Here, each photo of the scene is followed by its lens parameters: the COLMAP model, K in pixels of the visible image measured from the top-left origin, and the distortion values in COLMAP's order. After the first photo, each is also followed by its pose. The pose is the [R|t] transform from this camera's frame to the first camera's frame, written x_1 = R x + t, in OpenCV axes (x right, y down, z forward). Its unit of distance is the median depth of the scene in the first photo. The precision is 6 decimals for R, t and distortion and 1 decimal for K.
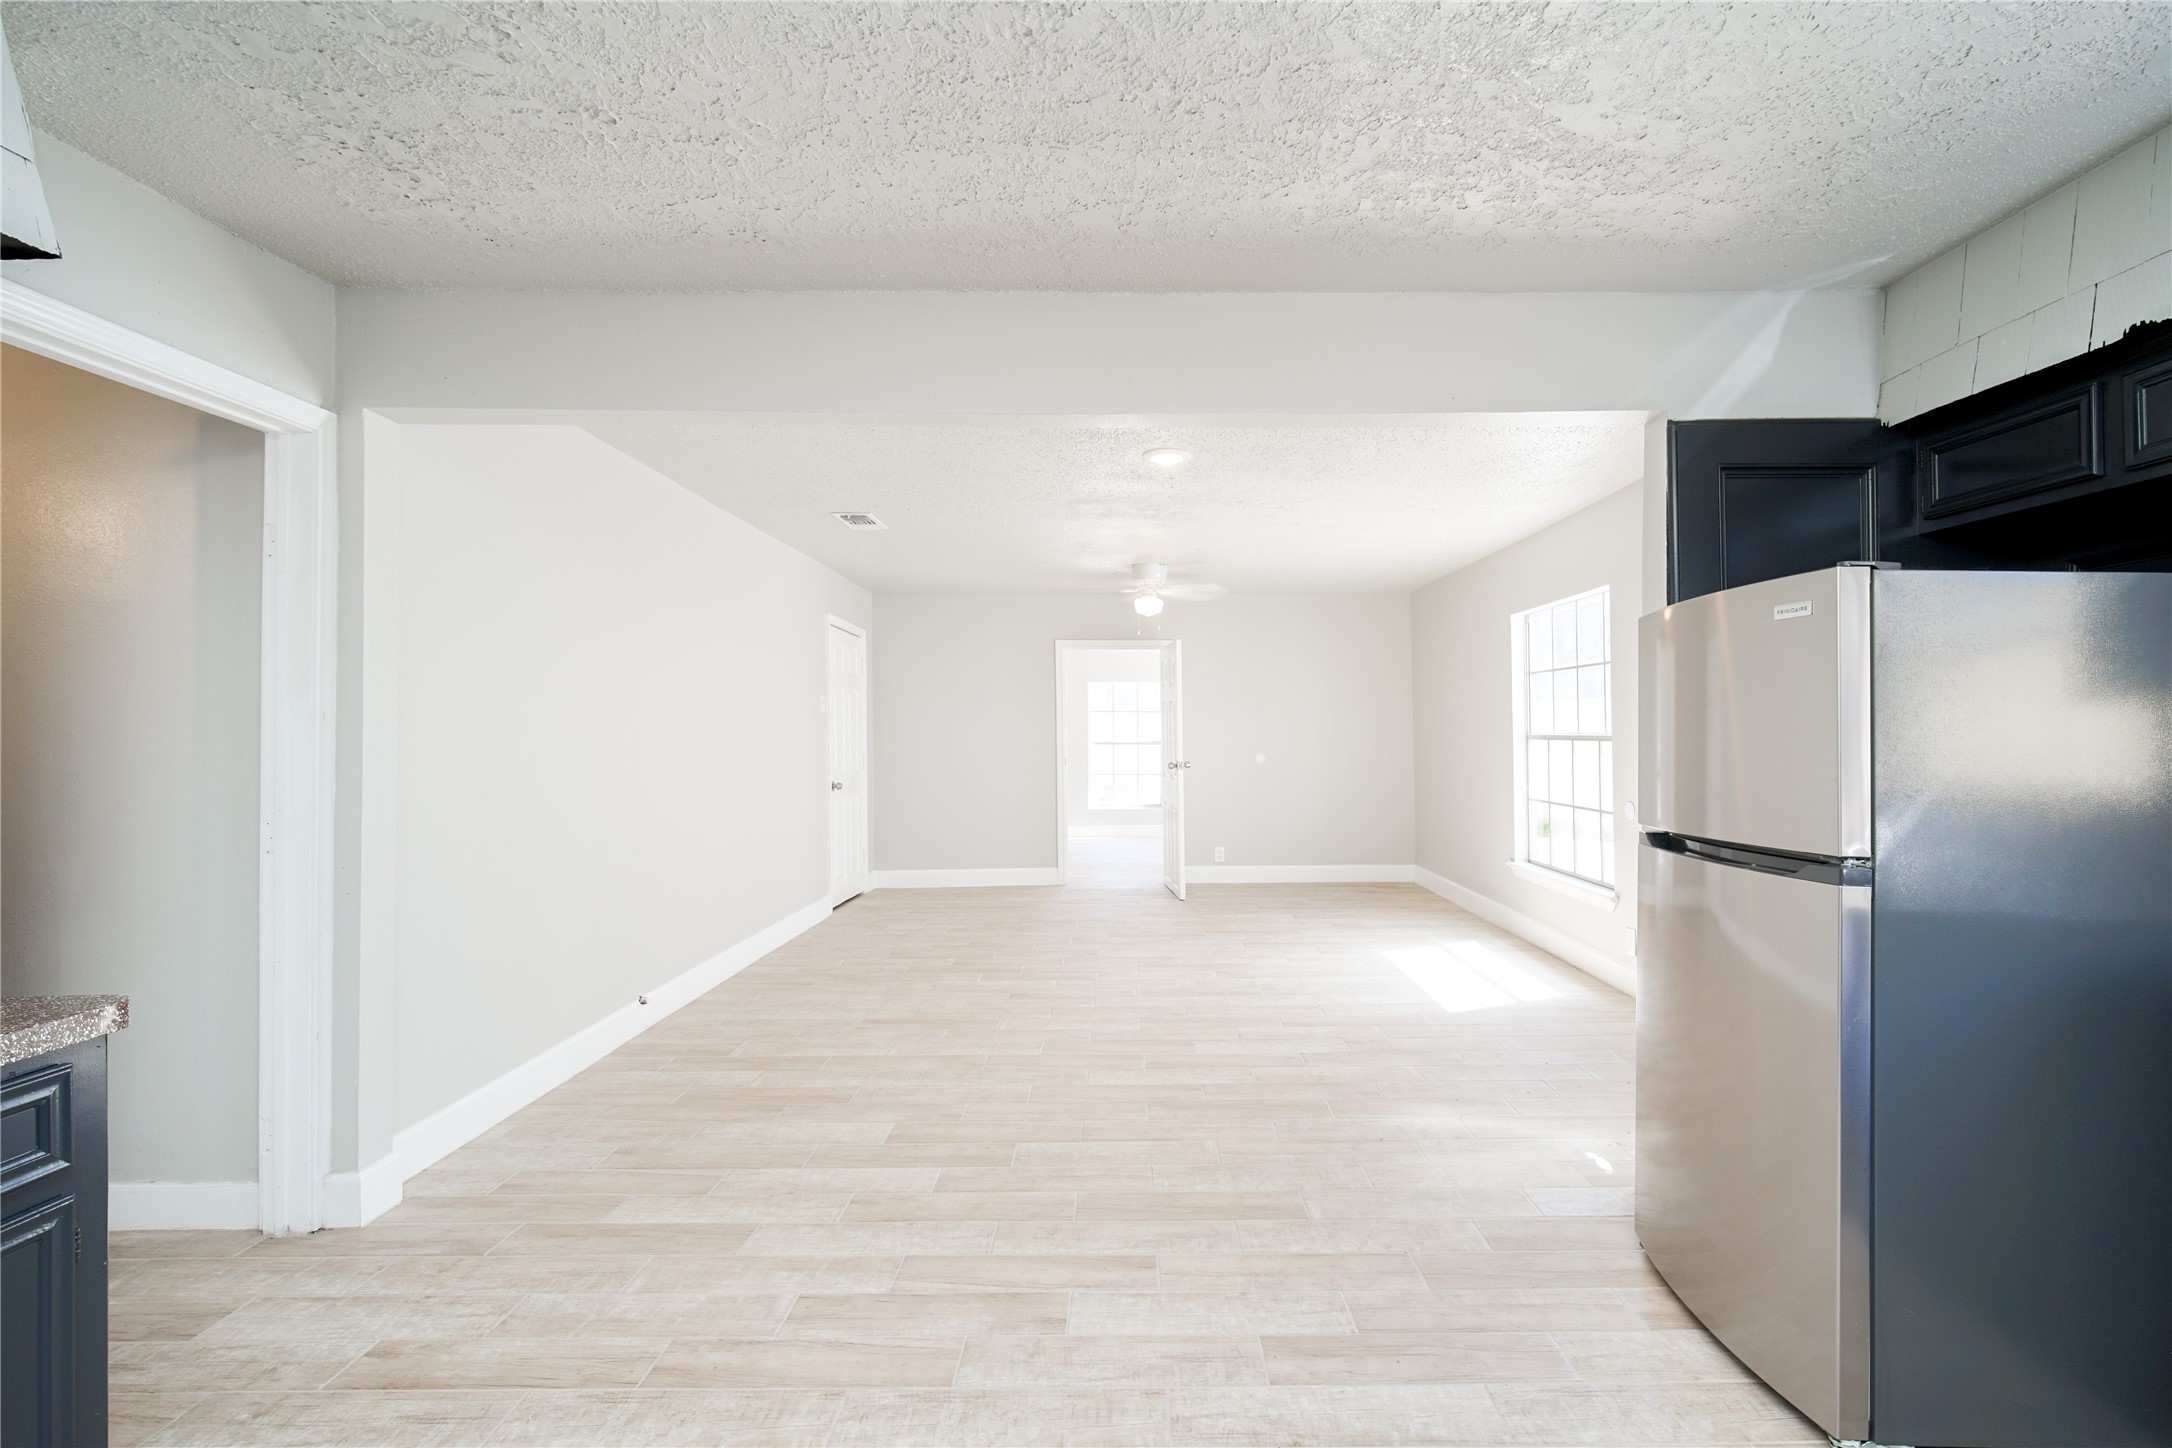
lens RADIAL K [[970.9, 0, 1090.6], [0, 970.9, 711.2], [0, 0, 1]] dist [-0.007862, 0.002437]
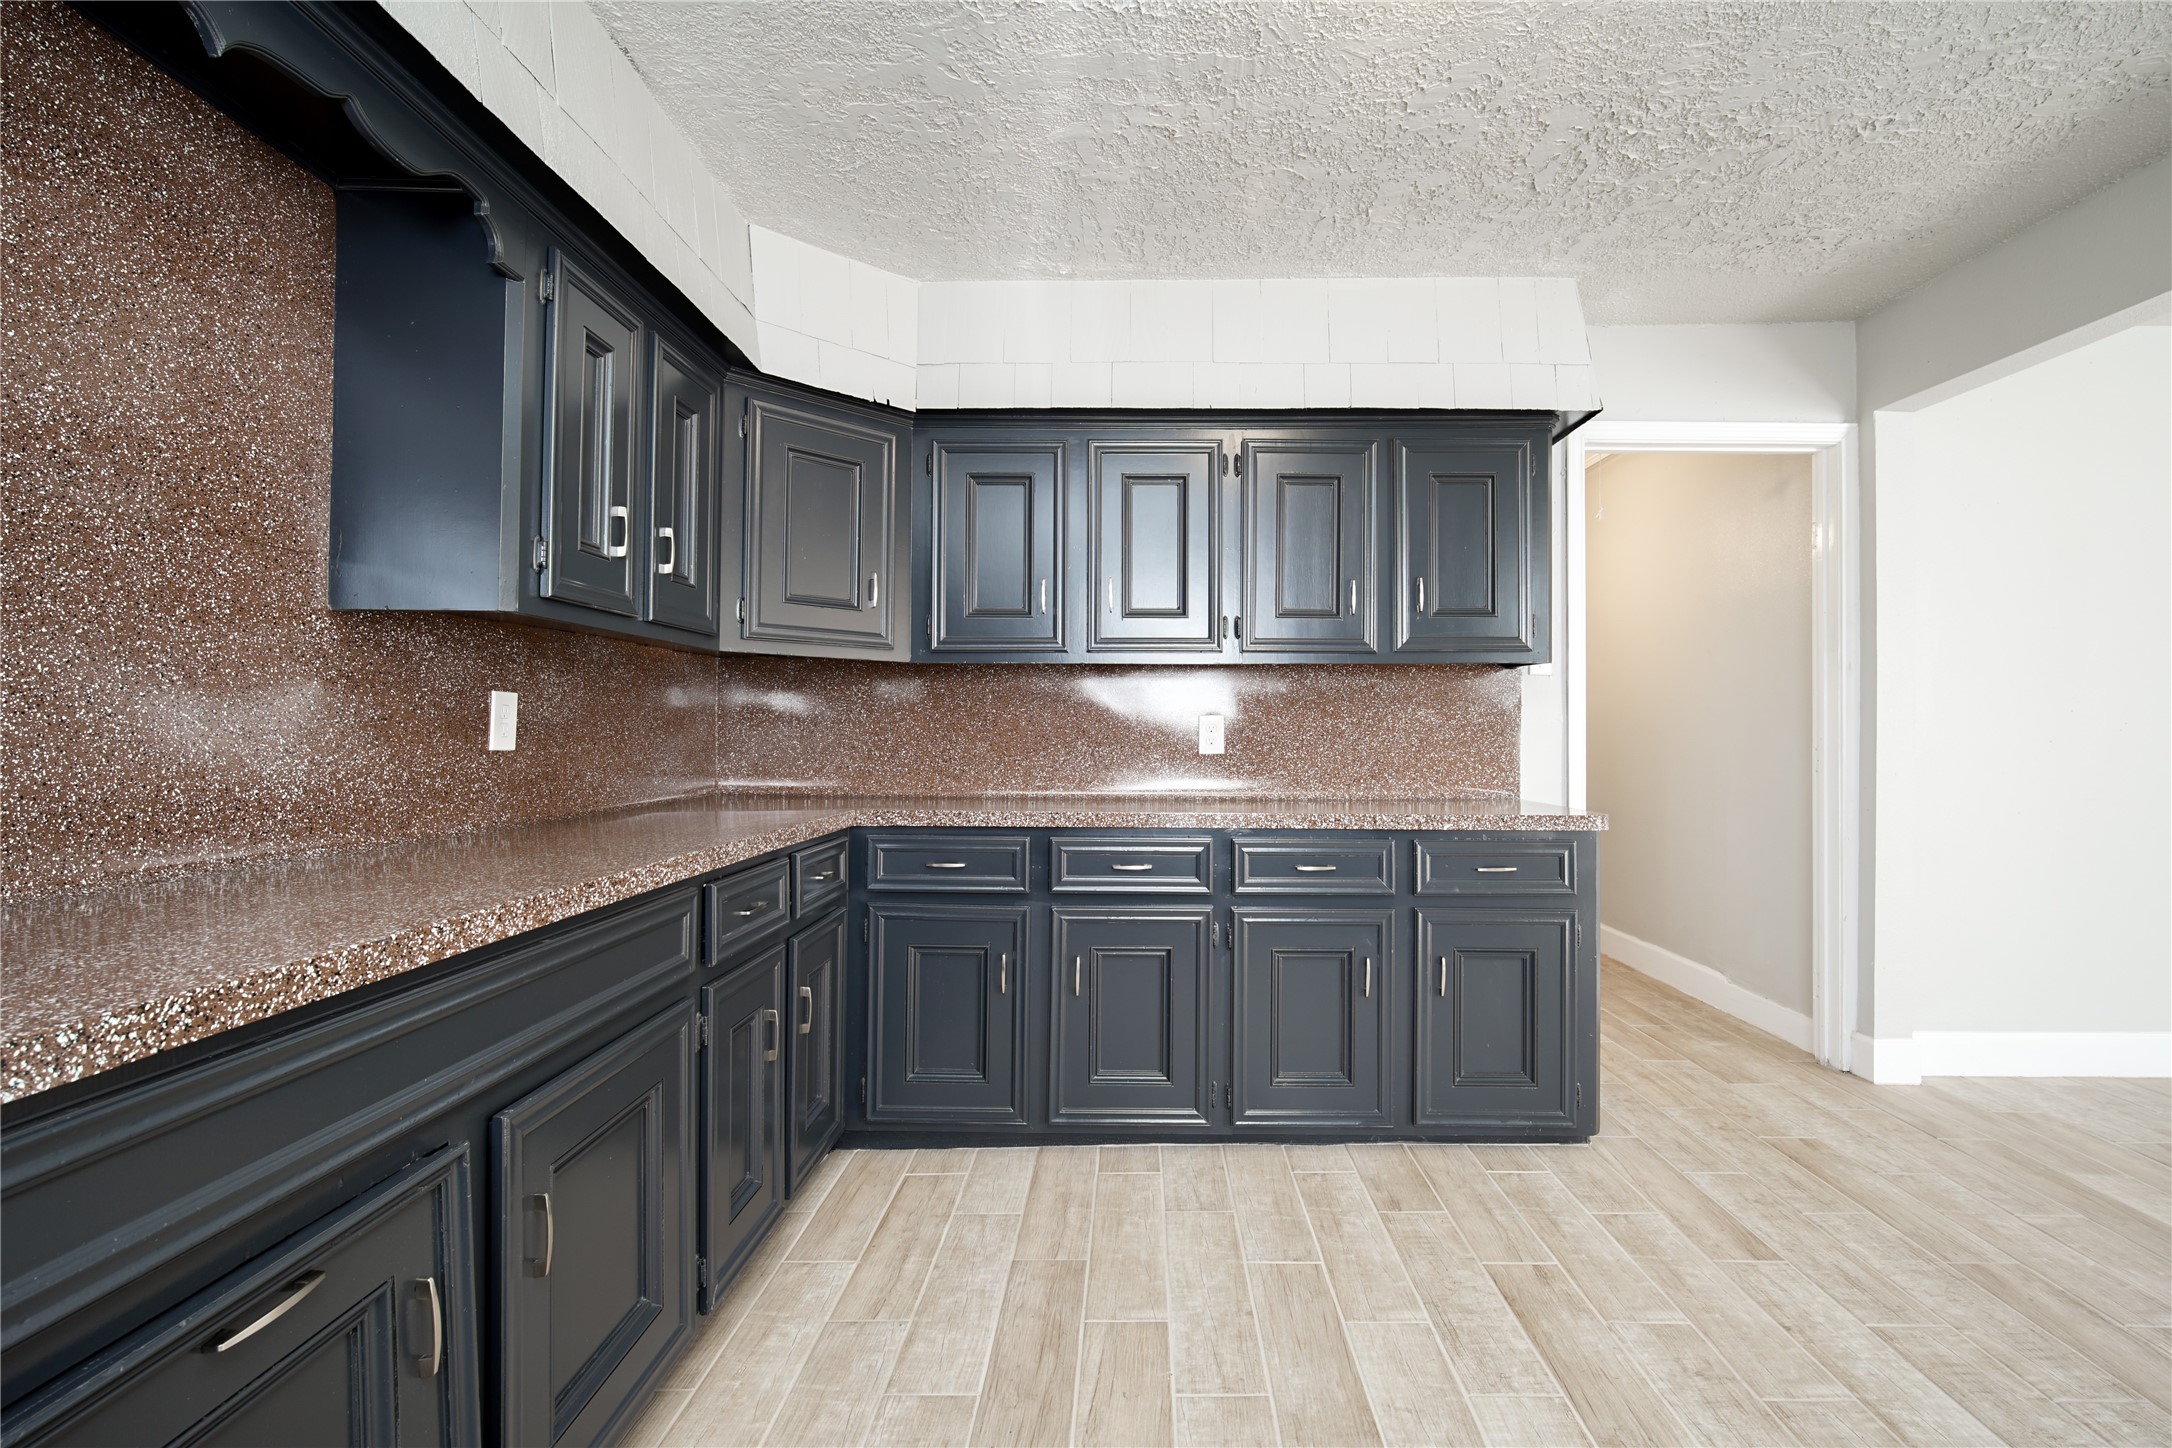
lens RADIAL K [[970.9, 0, 1125.0], [0, 970.9, 709.9], [0, 0, 1]] dist [-0.007862, 0.002437]
pose [[-0.023956, -0.009418, -0.999669, 0.491543], [0.015279, 0.999835, -0.009785, 0.059473], [0.999596, -0.015508, -0.023808, 0.088921]]
